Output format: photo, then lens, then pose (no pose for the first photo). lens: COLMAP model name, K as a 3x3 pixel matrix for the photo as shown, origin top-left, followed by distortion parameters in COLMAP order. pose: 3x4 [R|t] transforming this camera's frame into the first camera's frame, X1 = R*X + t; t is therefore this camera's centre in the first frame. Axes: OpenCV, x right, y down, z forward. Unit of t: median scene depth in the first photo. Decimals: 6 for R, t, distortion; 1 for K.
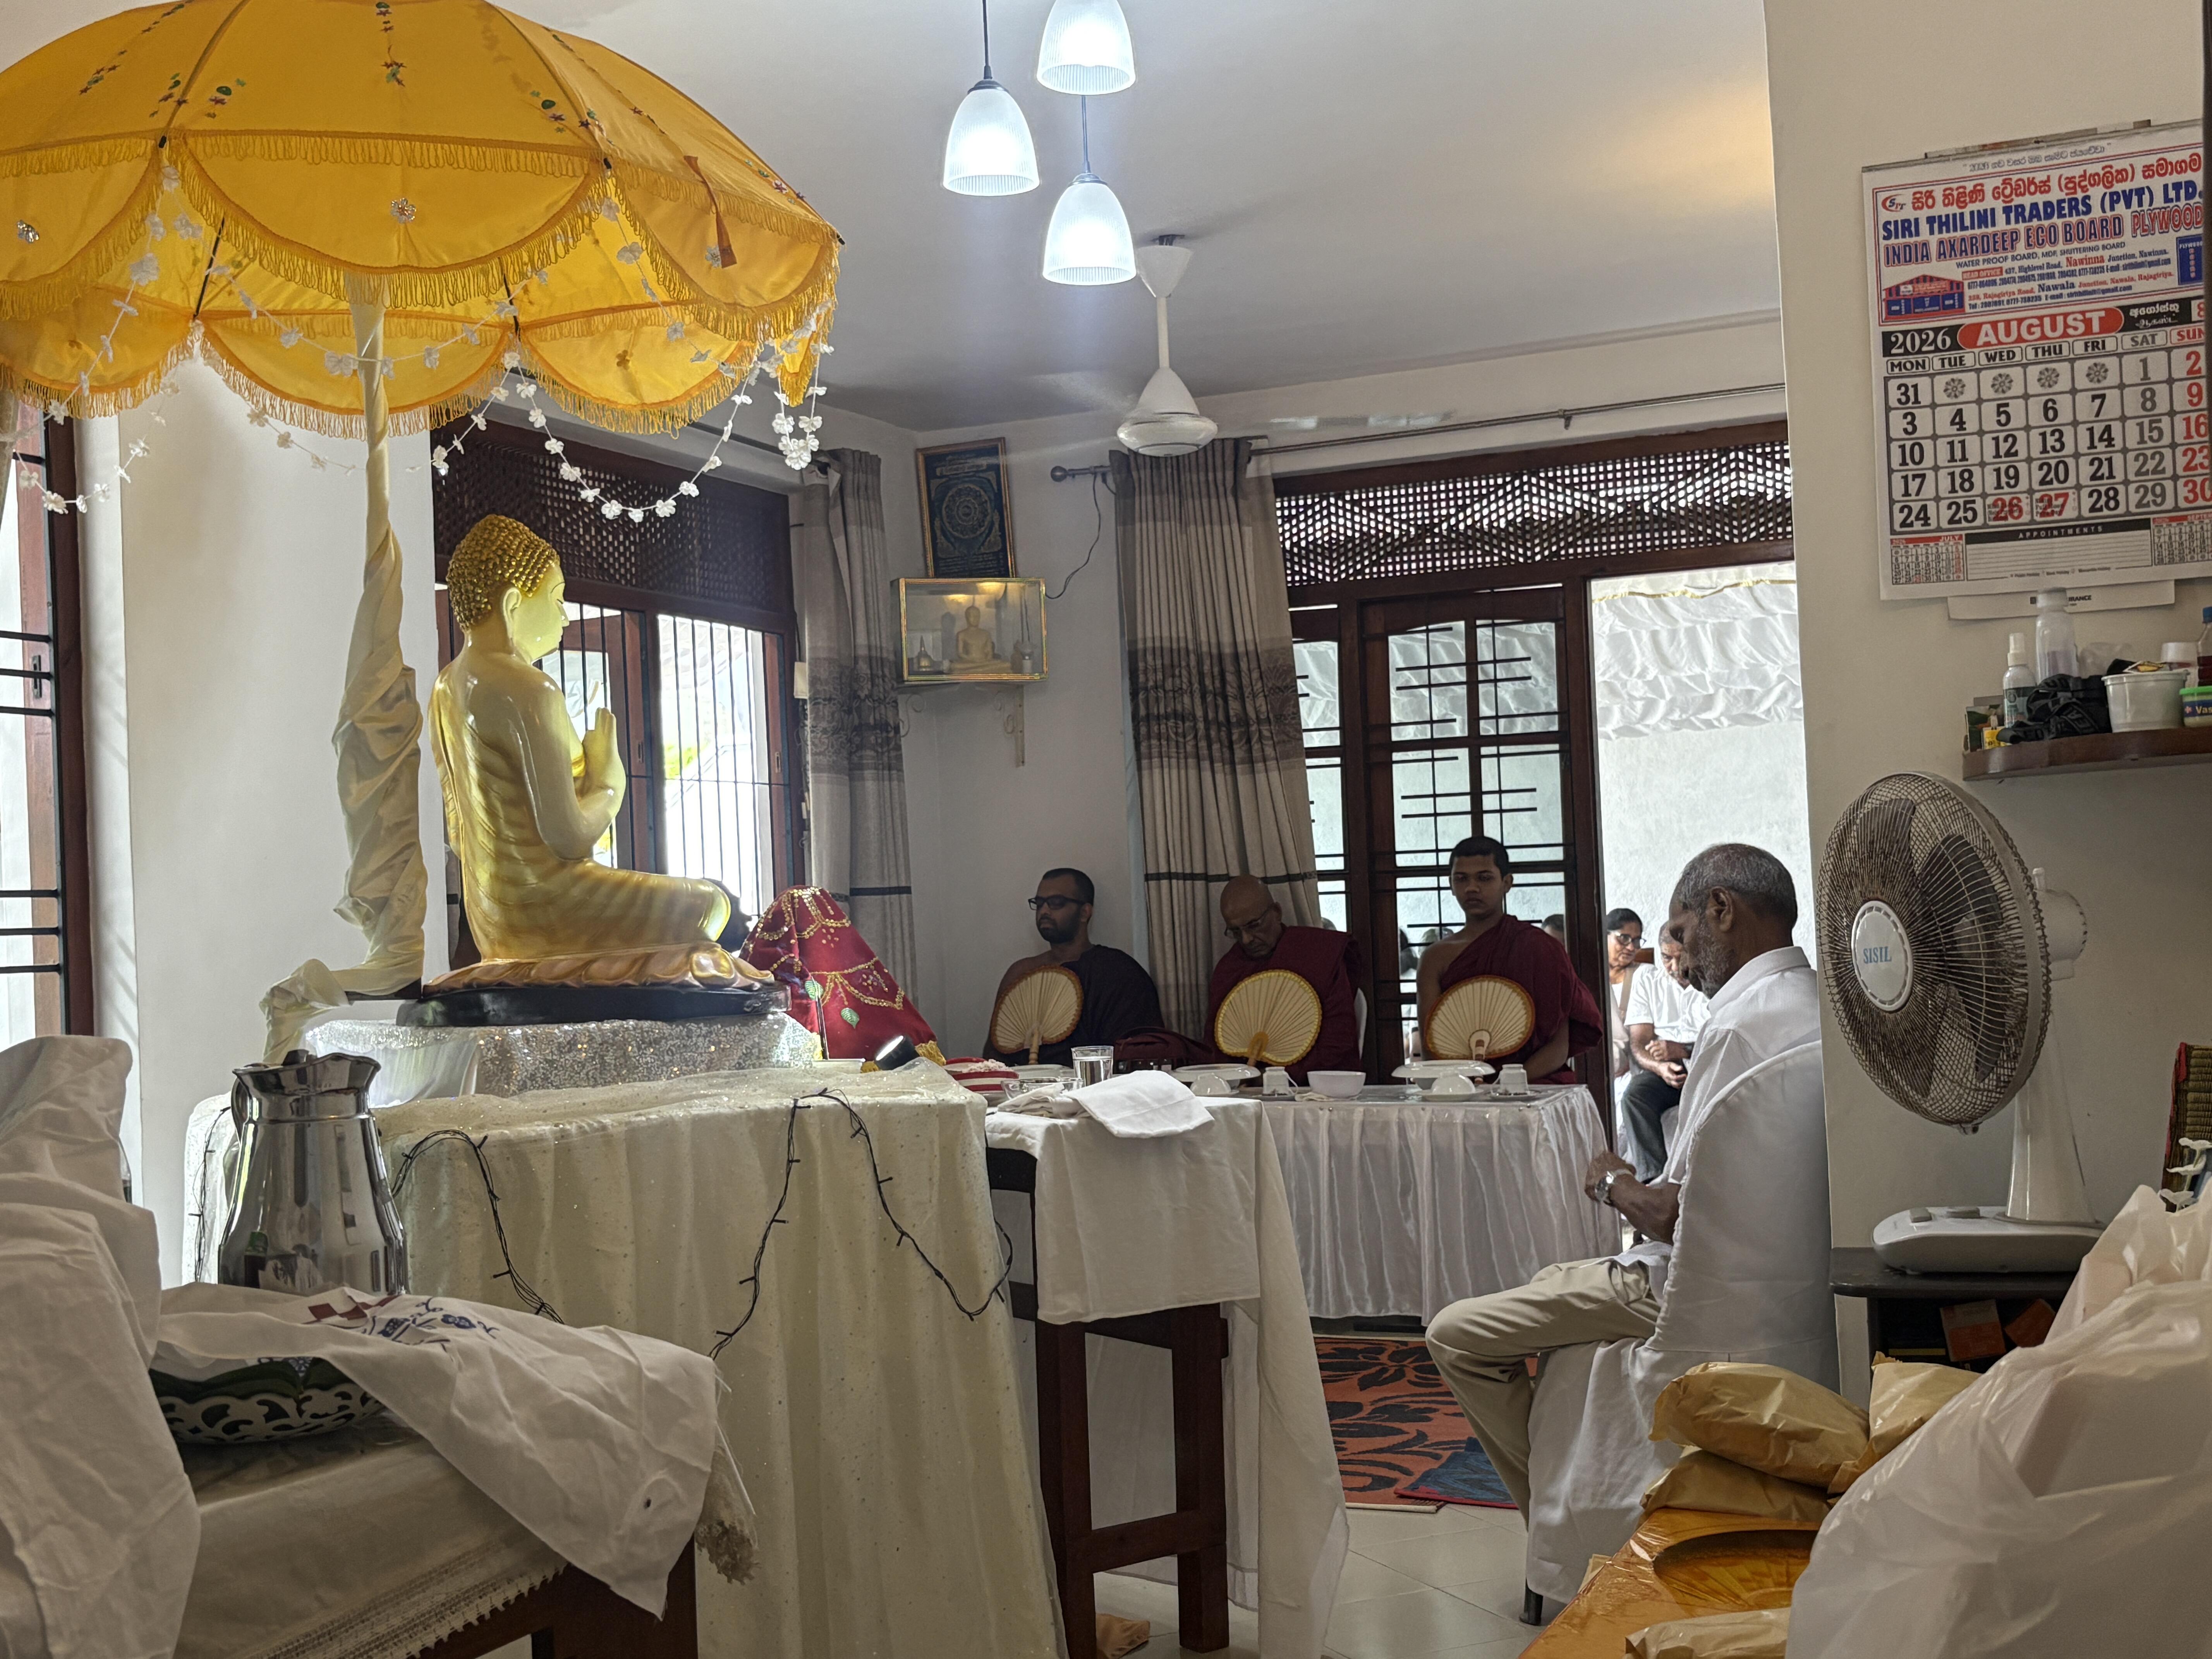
lens RADIAL K [[2557.4, 0, 1253.5], [0, 2557.4, 829.9], [0, 0, 1]] dist [0.152149, -0.572301]
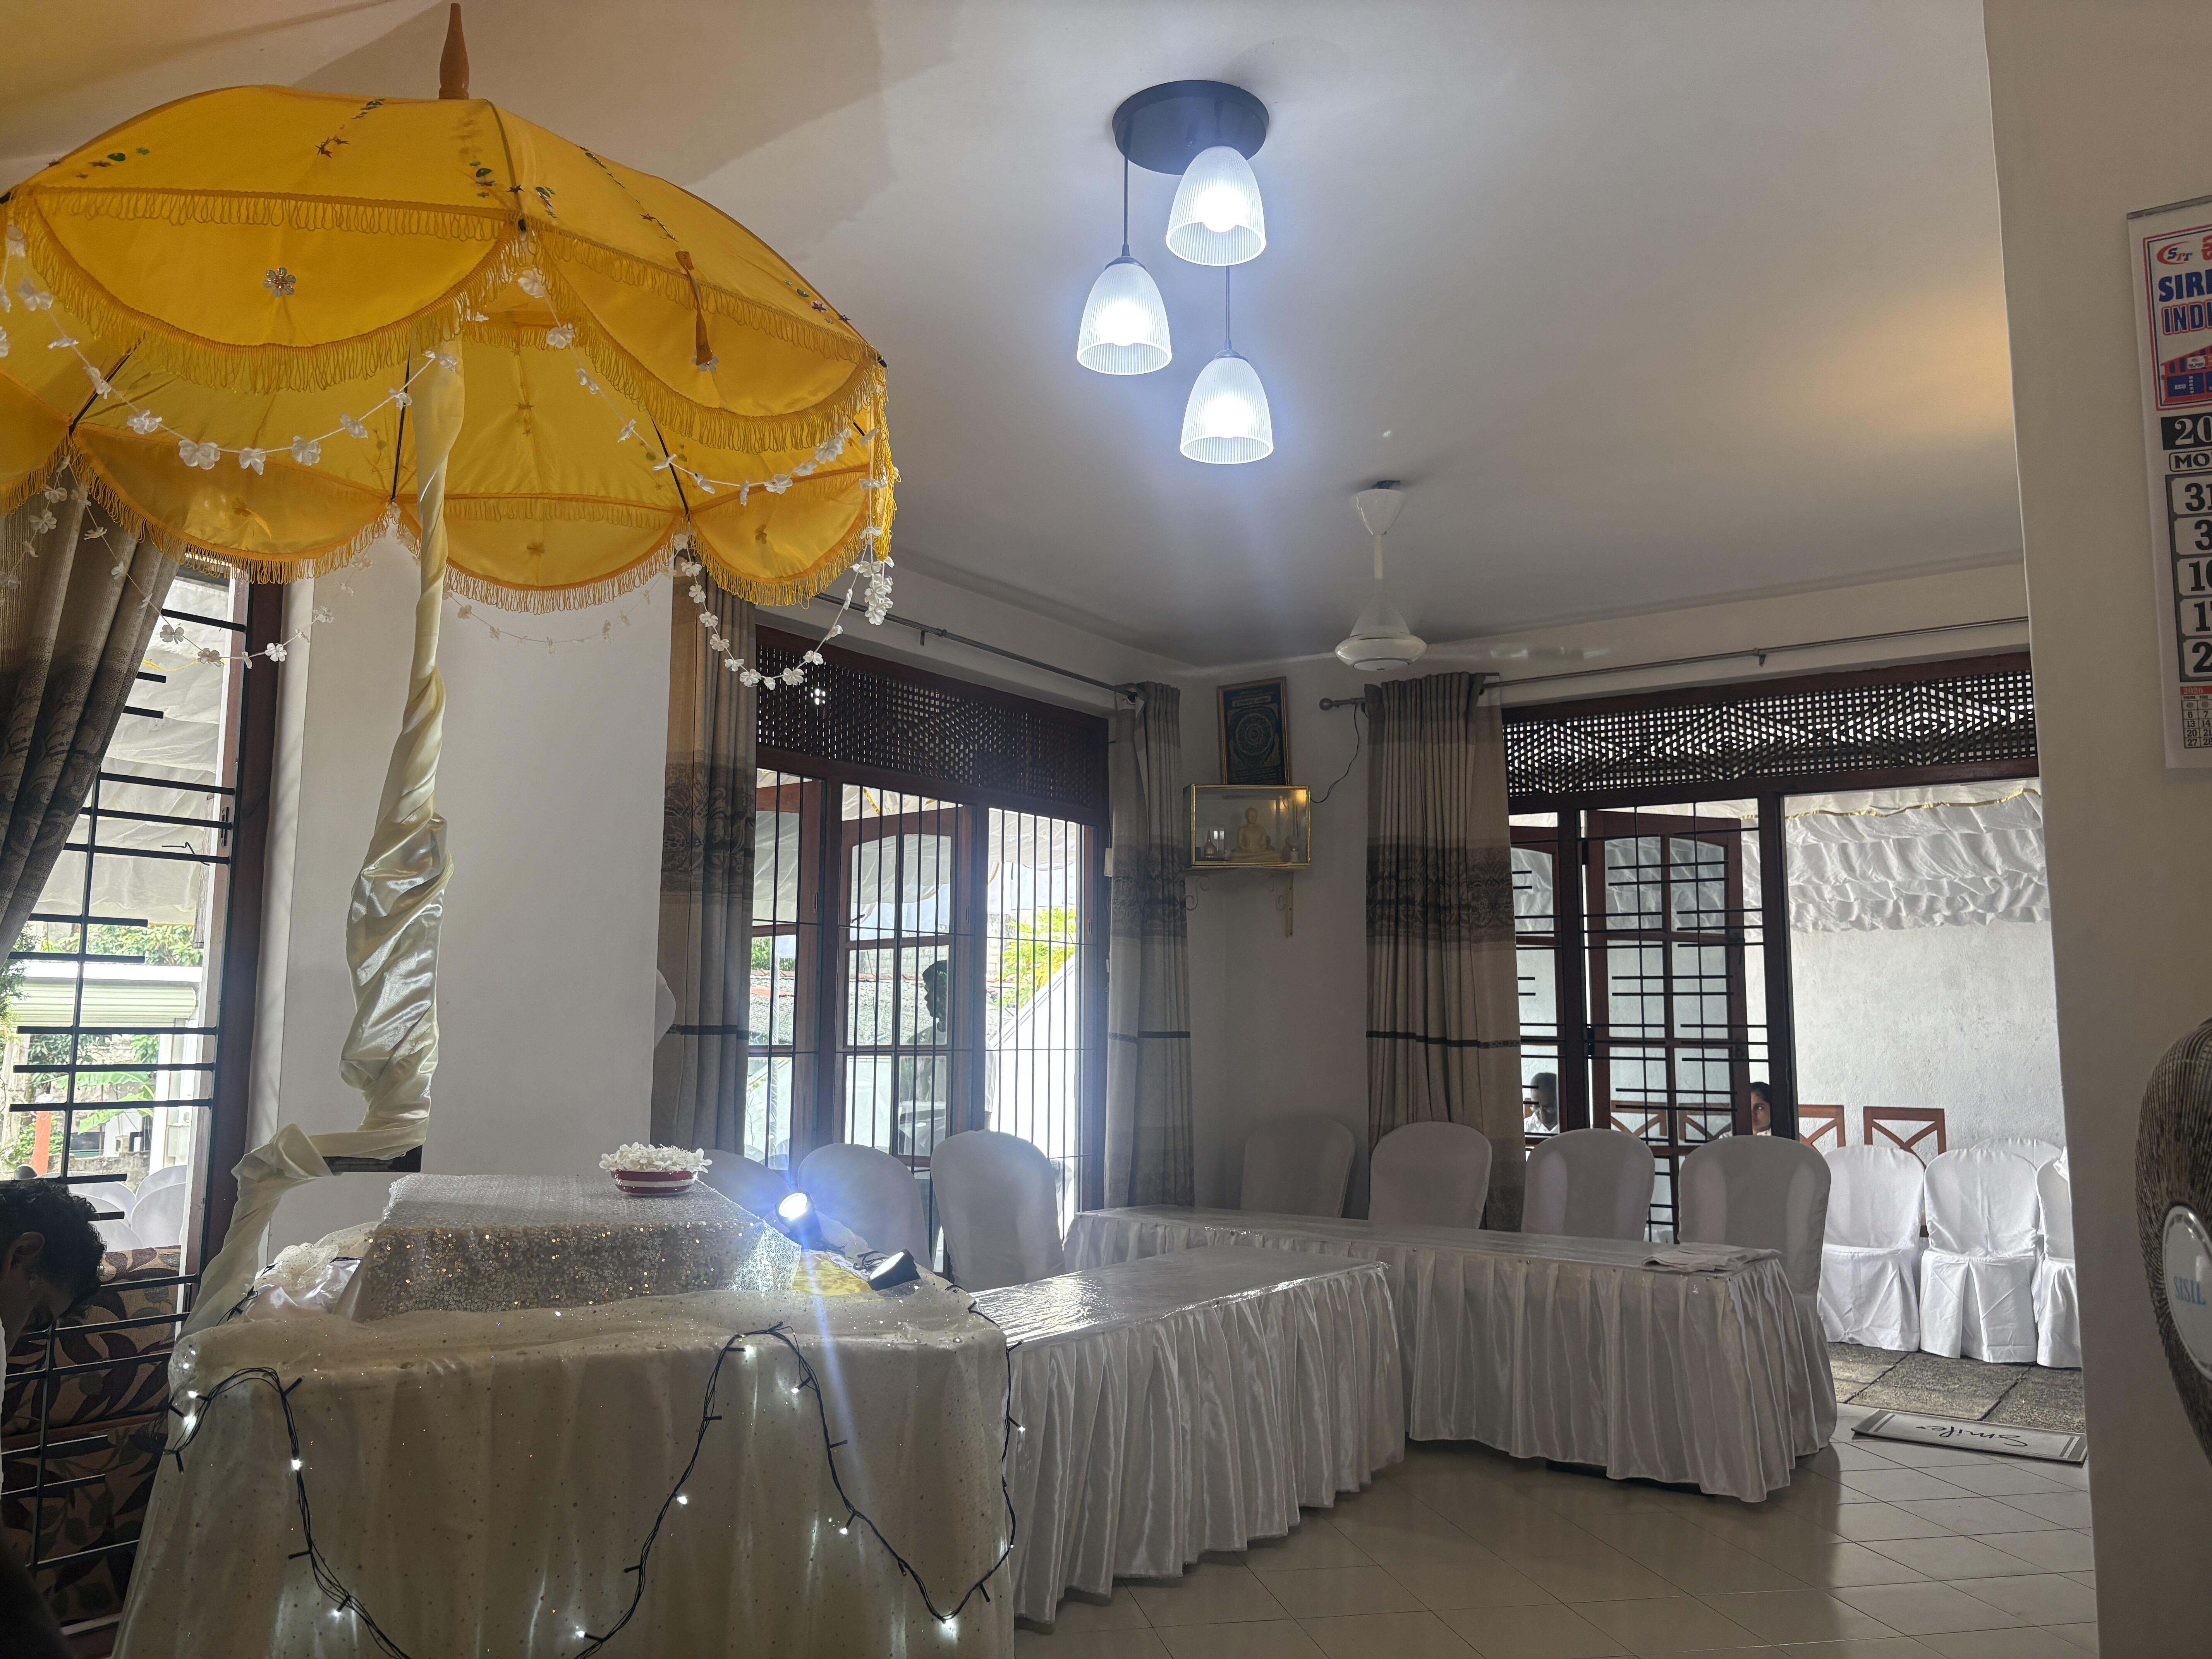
lens RADIAL K [[1712.6, 0, 1108.2], [0, 1712.6, 799.3], [0, 0, 1]] dist [-0.000026, -0.008716]
pose [[0.968377, 0.017333, -0.248887, 0.033798], [-0.042883, 0.994301, -0.097609, -0.009134], [0.245777, 0.105195, 0.963601, 0.215674]]
